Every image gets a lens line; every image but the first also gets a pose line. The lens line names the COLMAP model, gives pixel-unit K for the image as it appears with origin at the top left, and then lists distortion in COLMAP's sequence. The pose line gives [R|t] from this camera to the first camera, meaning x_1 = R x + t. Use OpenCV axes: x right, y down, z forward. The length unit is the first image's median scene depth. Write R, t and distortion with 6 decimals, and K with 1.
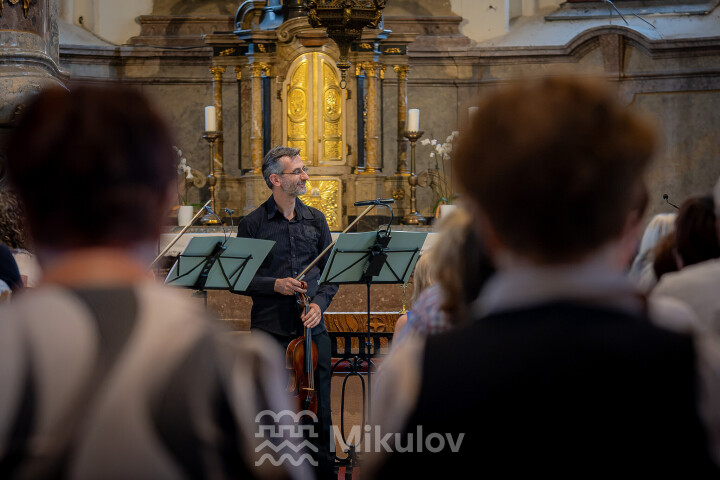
lens RADIAL K [[3033.6, 0, 360.0], [0, 3033.6, 240.0], [0, 0, 1]] dist [0.222966, -3.501215]
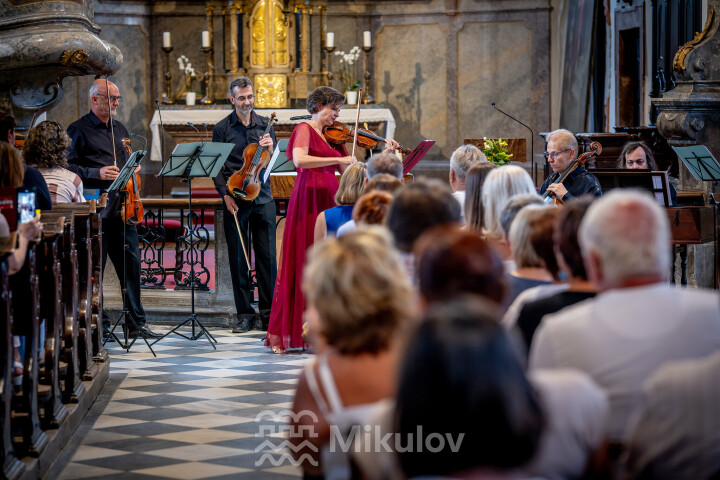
lens RADIAL K [[3033.6, 0, 360.0], [0, 3033.6, 240.0], [0, 0, 1]] dist [0.222966, -3.501215]
pose [[0.999636, -0.001981, 0.026904, -0.010531], [0.002474, 0.999829, -0.018330, 0.098712], [-0.026863, 0.018389, 0.999470, -0.637505]]
